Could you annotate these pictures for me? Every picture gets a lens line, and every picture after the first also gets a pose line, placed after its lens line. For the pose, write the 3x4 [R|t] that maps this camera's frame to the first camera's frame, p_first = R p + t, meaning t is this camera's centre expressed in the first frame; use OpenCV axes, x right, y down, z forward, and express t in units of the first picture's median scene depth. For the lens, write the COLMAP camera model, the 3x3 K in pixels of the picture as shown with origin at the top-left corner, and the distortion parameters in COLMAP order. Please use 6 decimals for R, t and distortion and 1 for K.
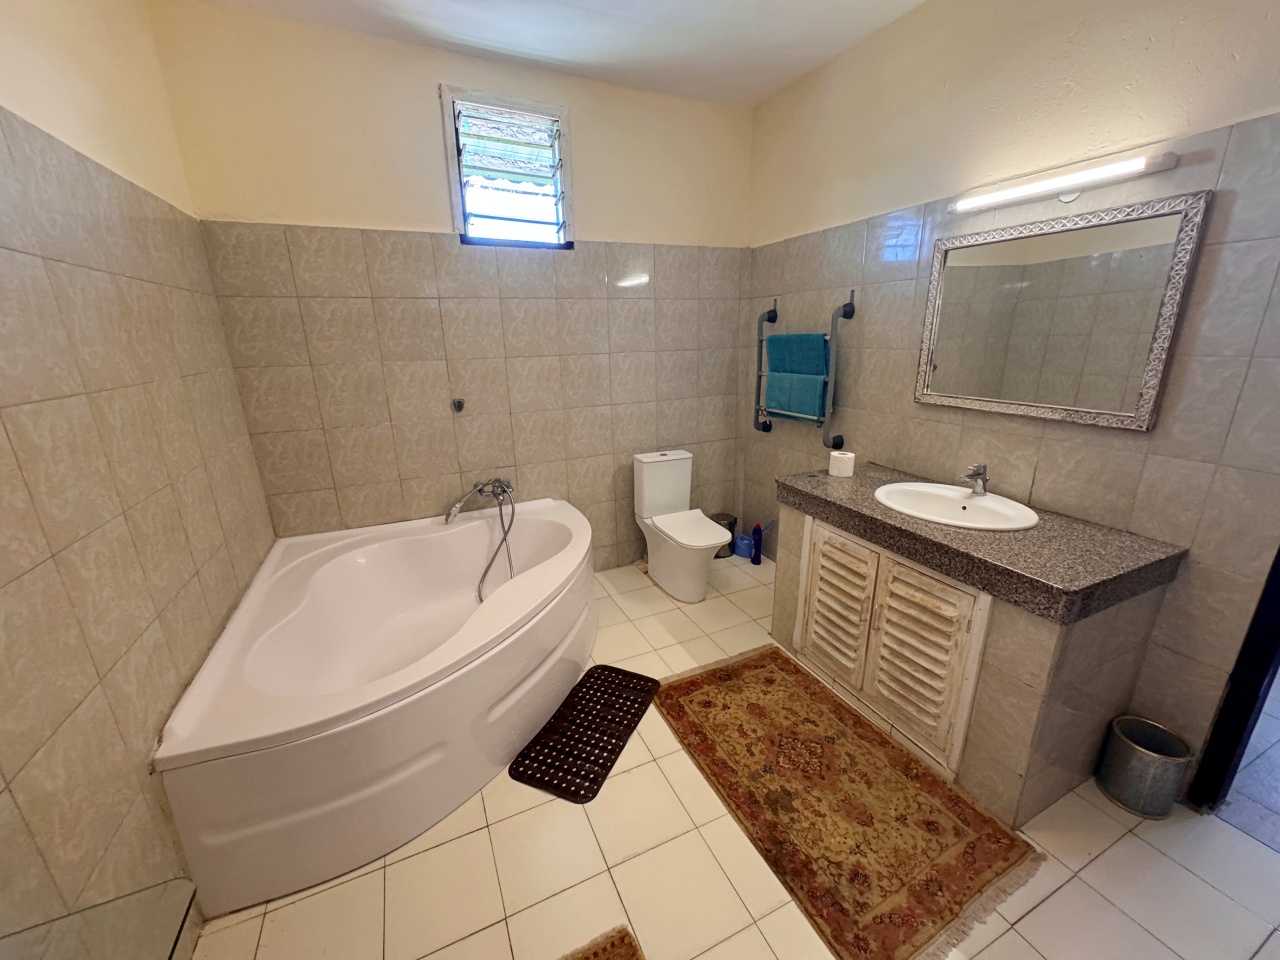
lens RADIAL K [[509.4, 0, 642.3], [0, 509.4, 479.6], [0, 0, 1]] dist [-0.002960, 0.002011]
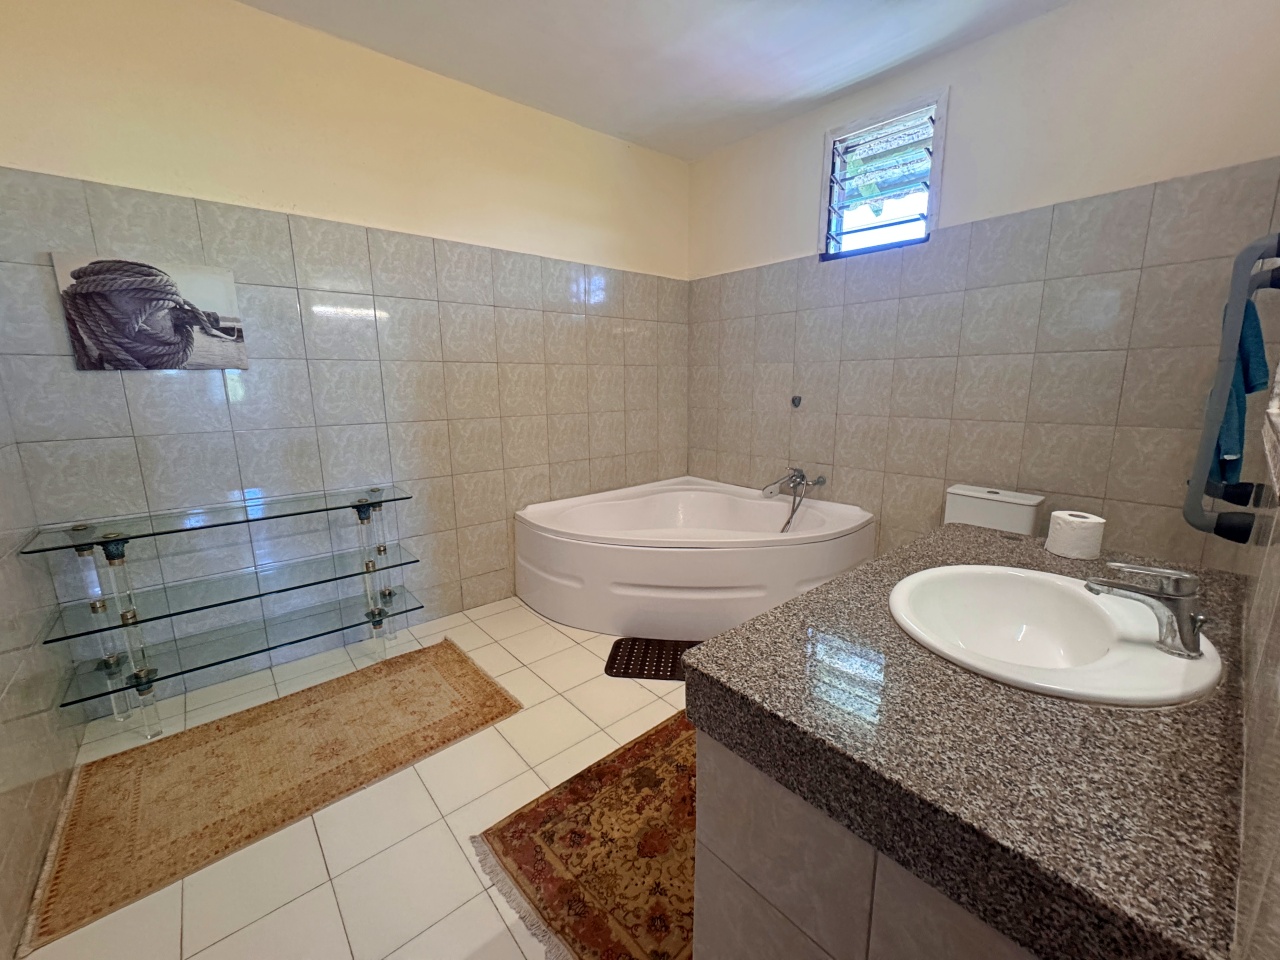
lens RADIAL K [[509.4, 0, 639.6], [0, 509.4, 480.3], [0, 0, 1]] dist [-0.002960, 0.002011]
pose [[0.278825, 0.202286, -0.938796, 1.050022], [-0.264015, 0.956042, 0.127590, -0.045022], [0.923338, 0.212281, 0.319975, 0.534995]]
